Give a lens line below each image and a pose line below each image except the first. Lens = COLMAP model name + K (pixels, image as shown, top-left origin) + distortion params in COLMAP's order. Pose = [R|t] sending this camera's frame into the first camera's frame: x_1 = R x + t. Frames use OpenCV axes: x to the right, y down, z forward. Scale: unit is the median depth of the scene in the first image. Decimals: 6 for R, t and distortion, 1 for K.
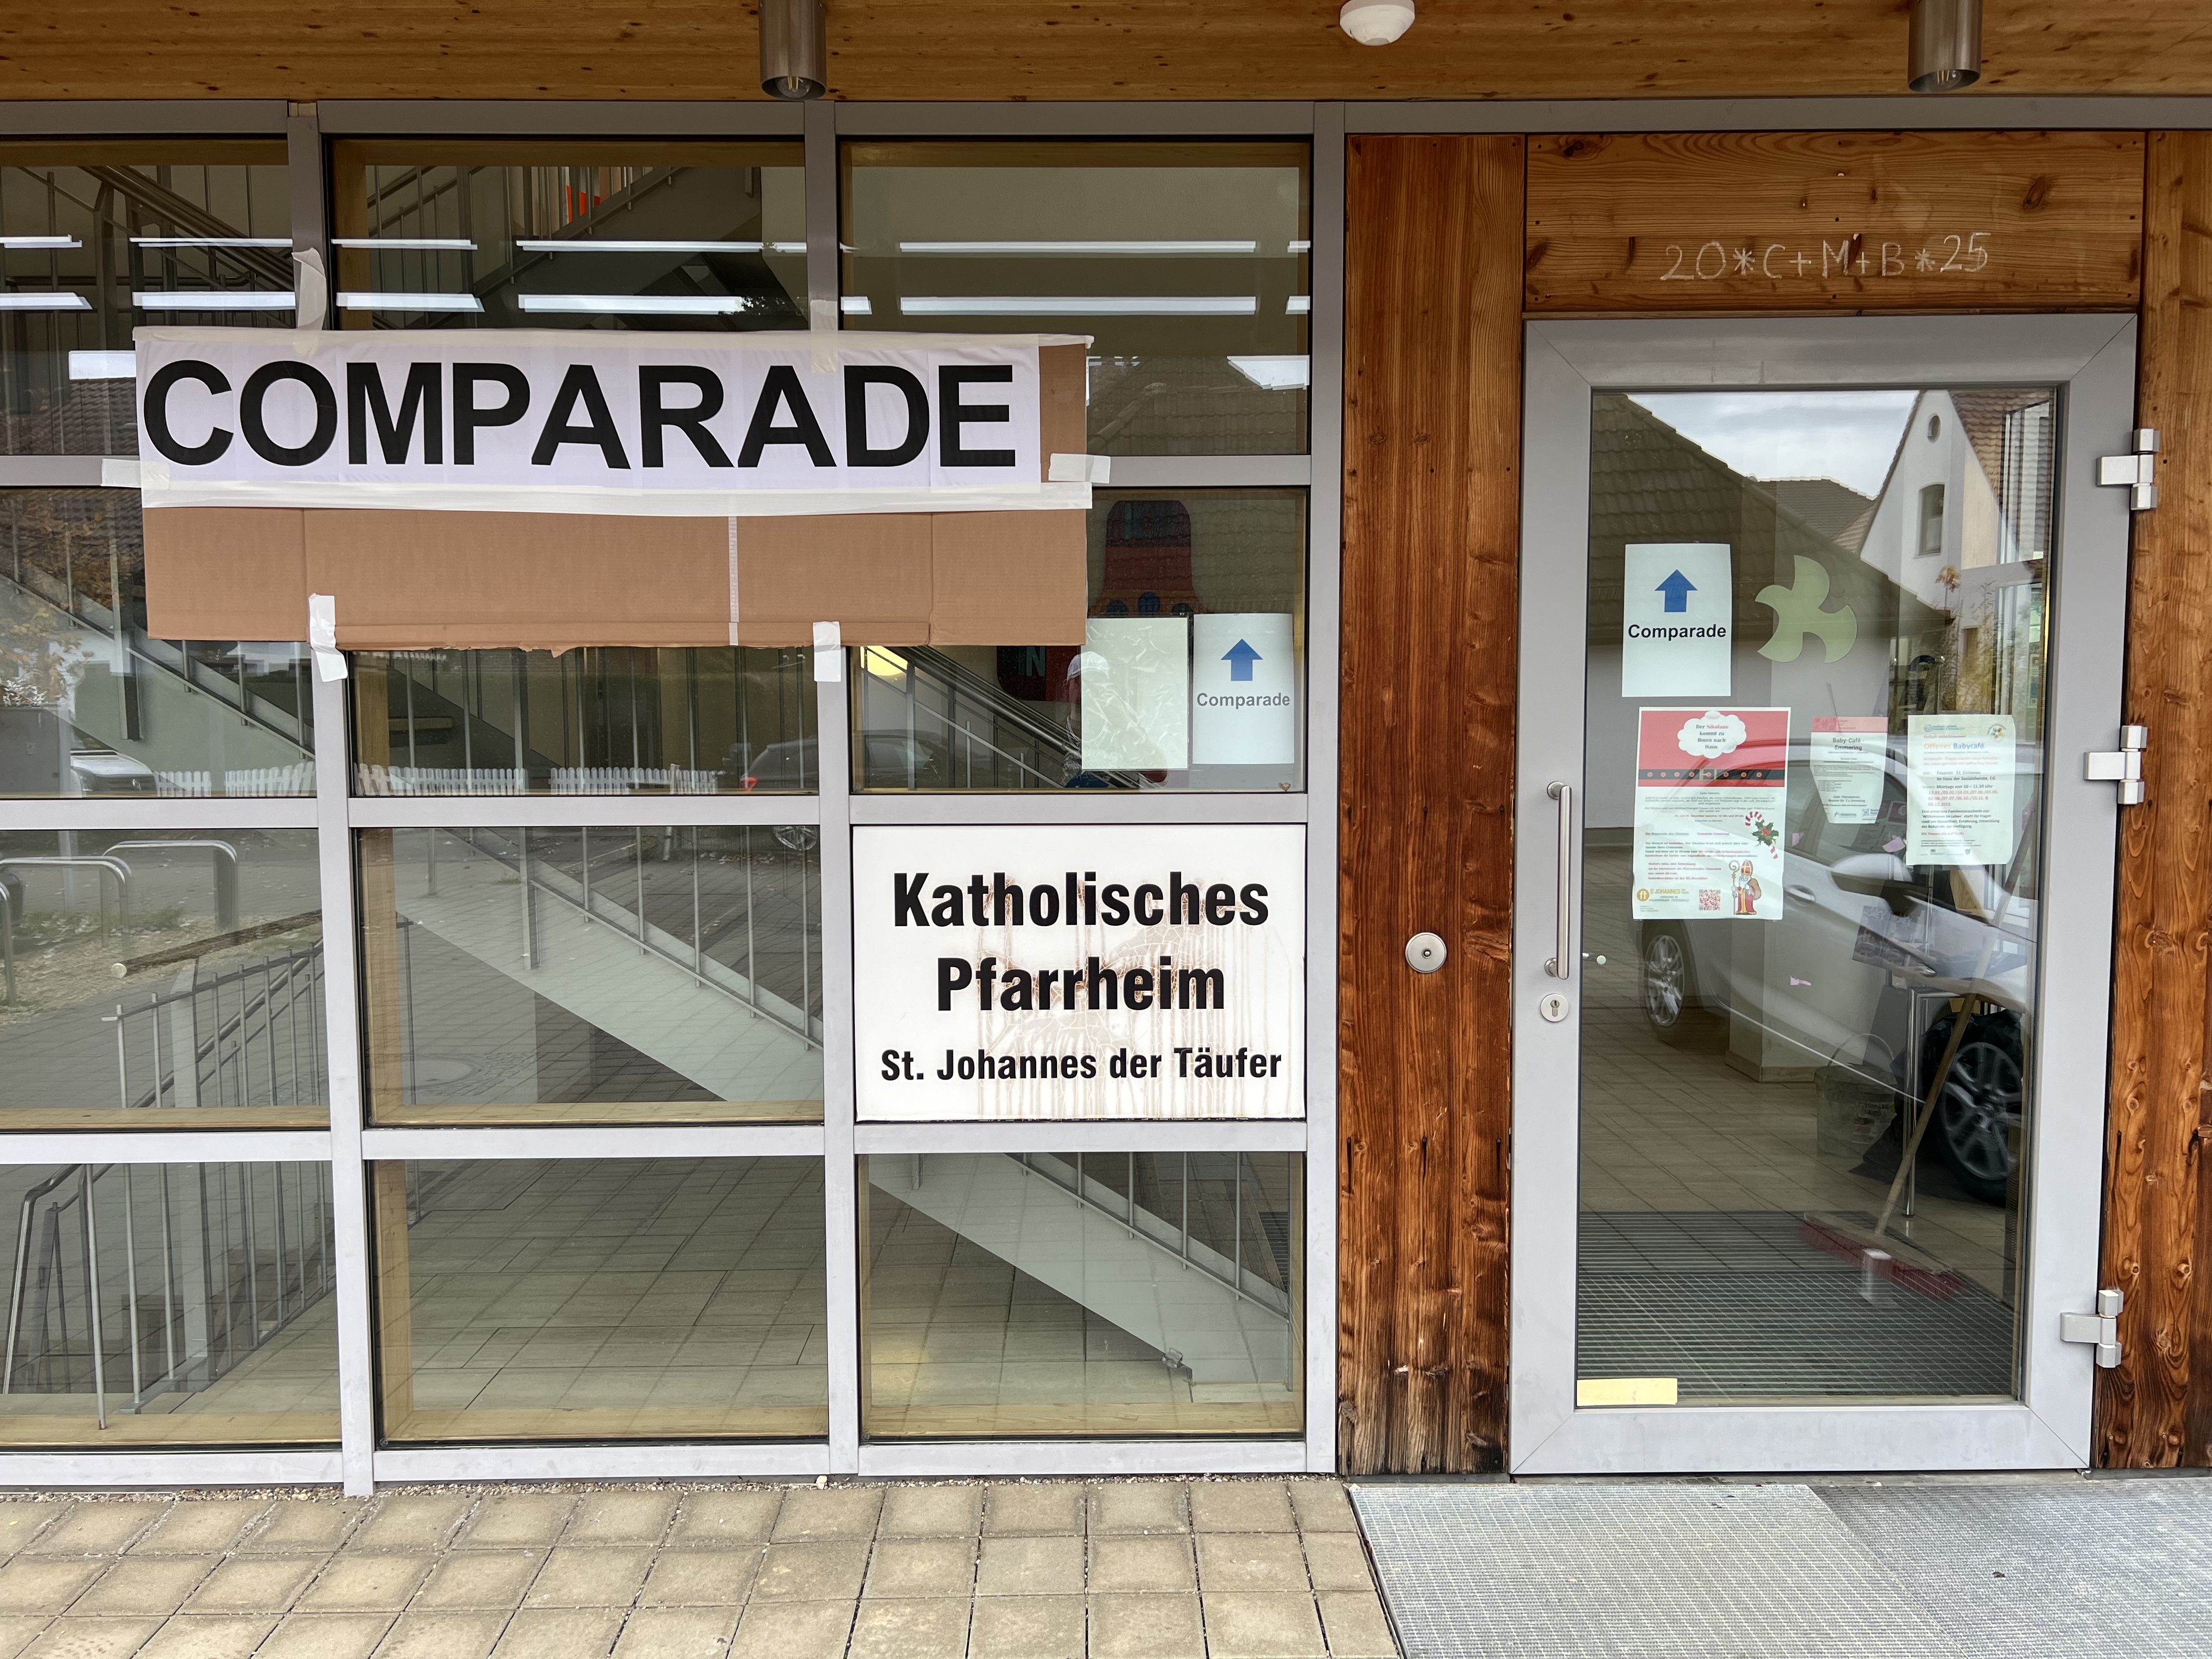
lens RADIAL K [[1677.2, 0, 1109.2], [0, 1677.2, 826.2], [0, 0, 1]] dist [0.046527, -0.047546]
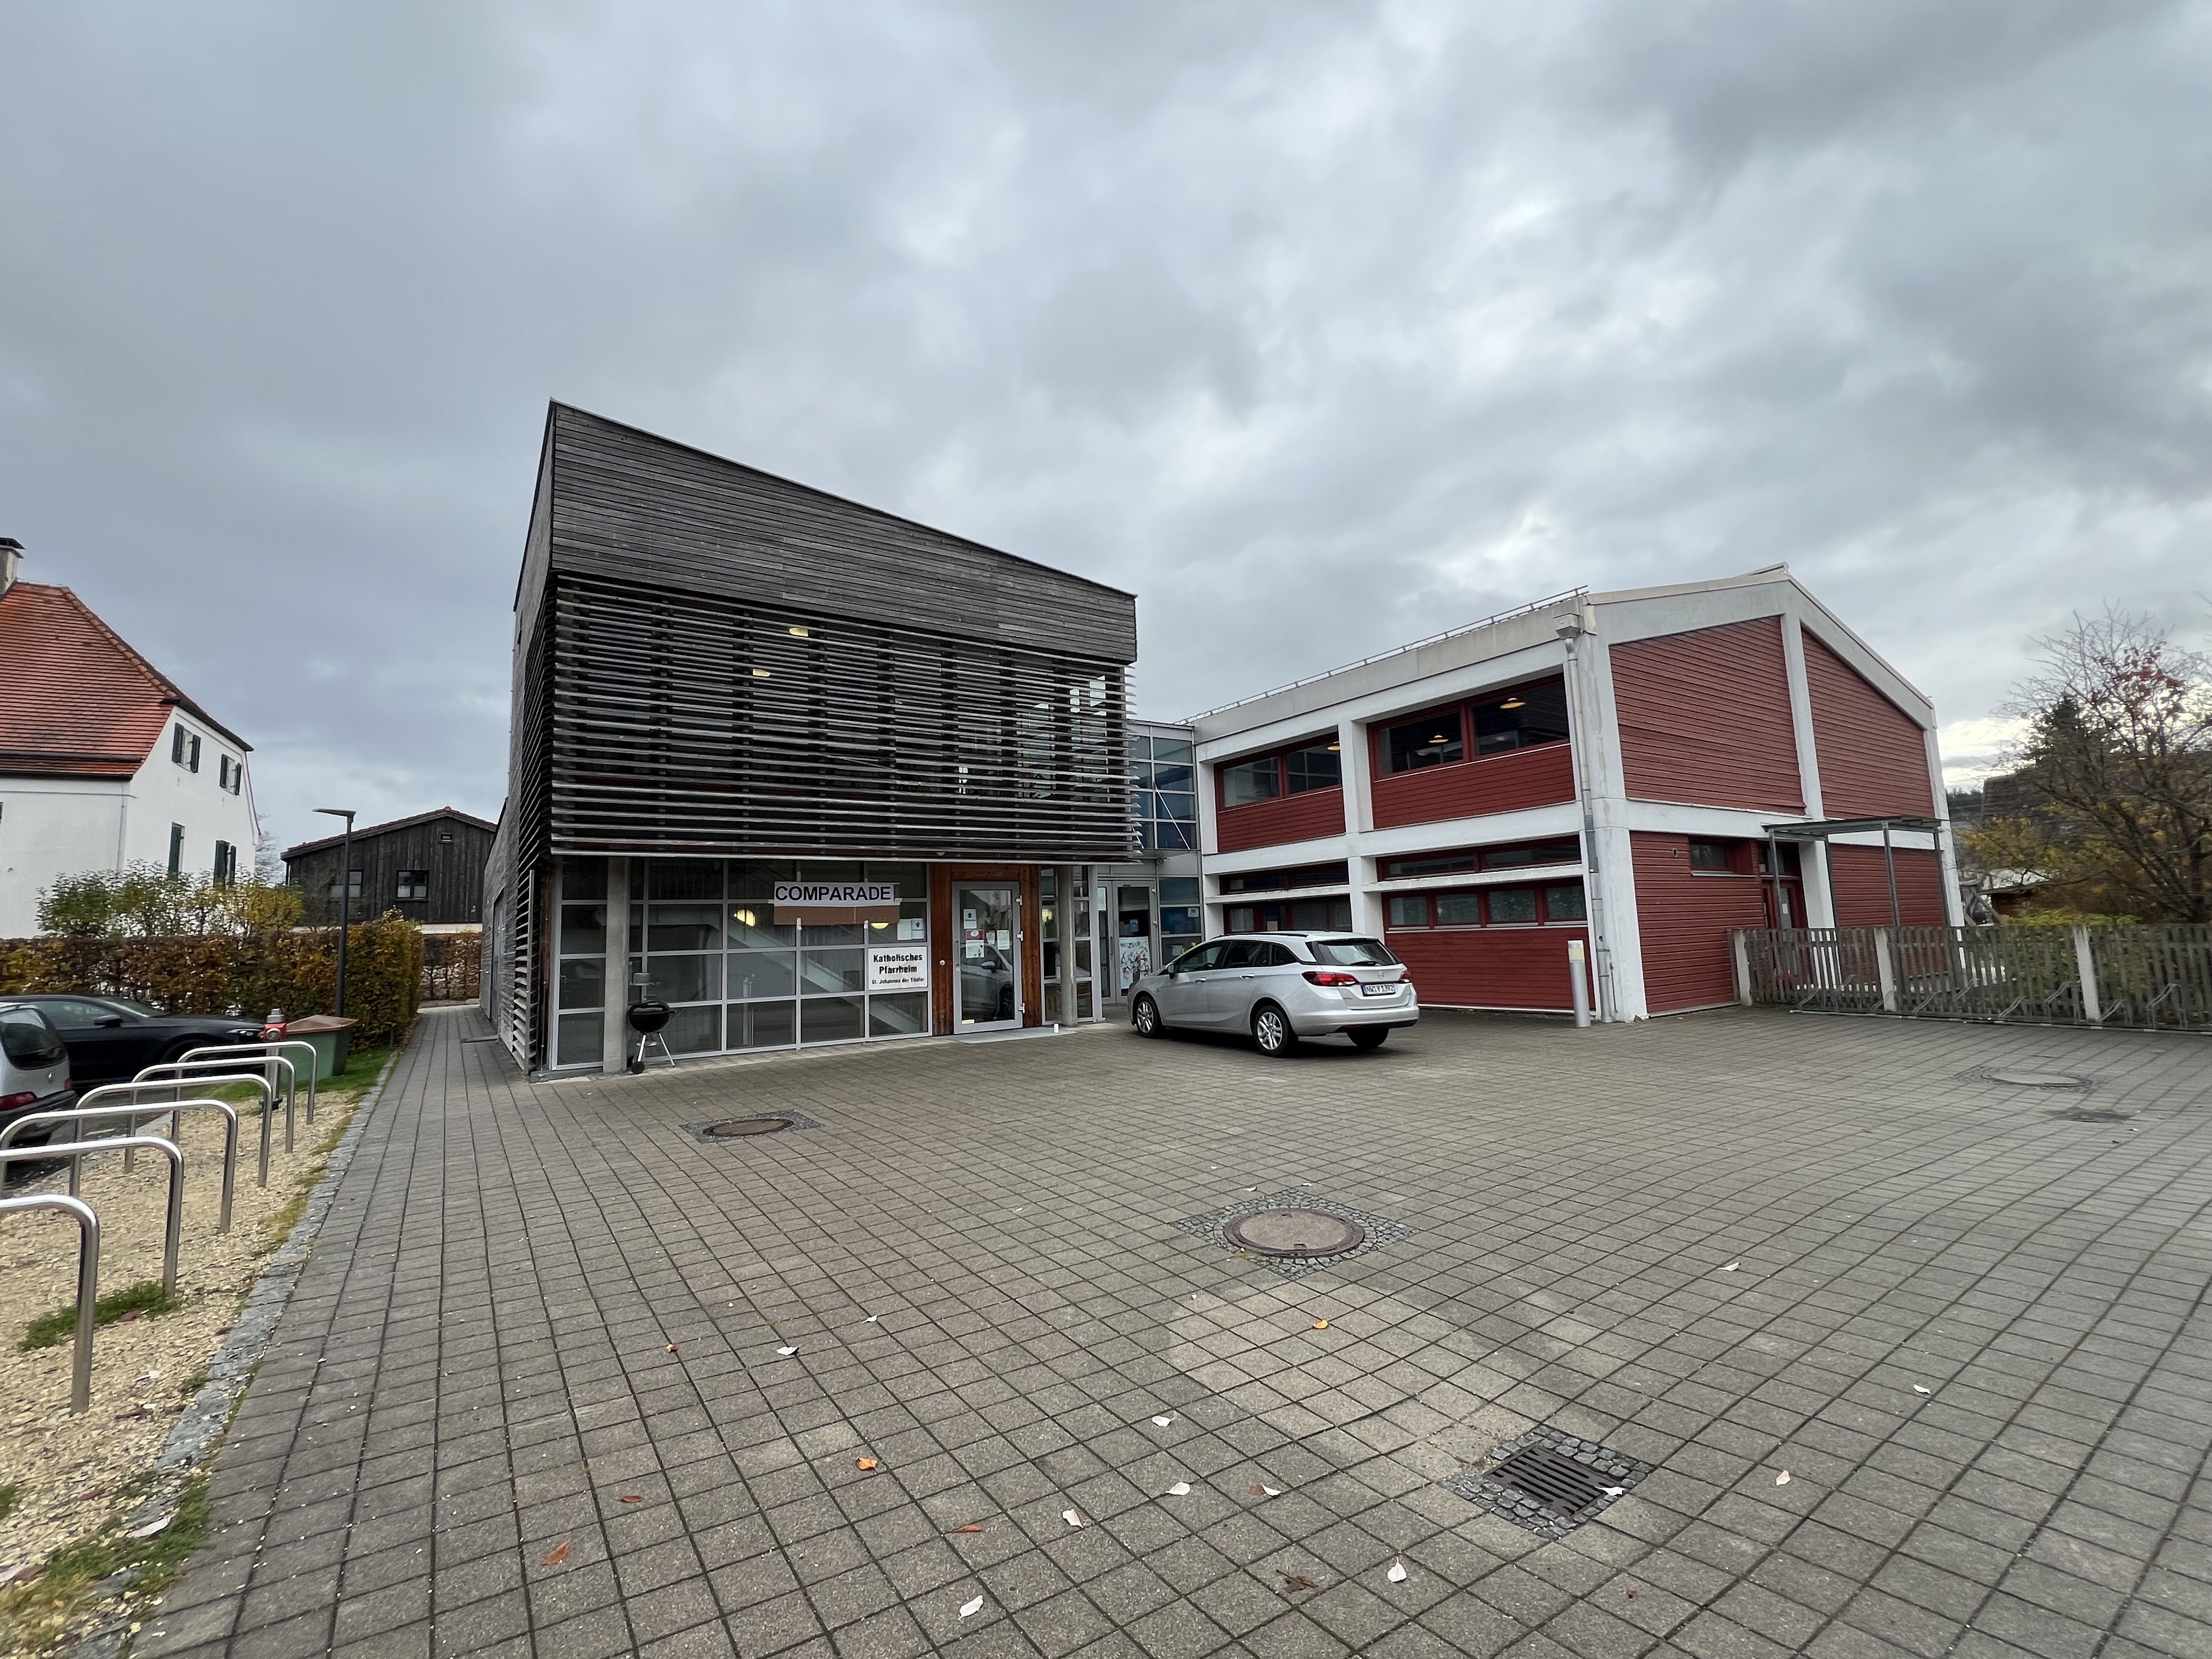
lens RADIAL K [[953.9, 0, 1106.9], [0, 953.9, 827.2], [0, 0, 1]] dist [0.000110, -0.000002]
pose [[0.829386, 0.039699, 0.557264, -1.606095], [0.074349, 0.980757, -0.180523, 0.304890], [-0.553707, 0.191155, 0.810474, -2.992659]]
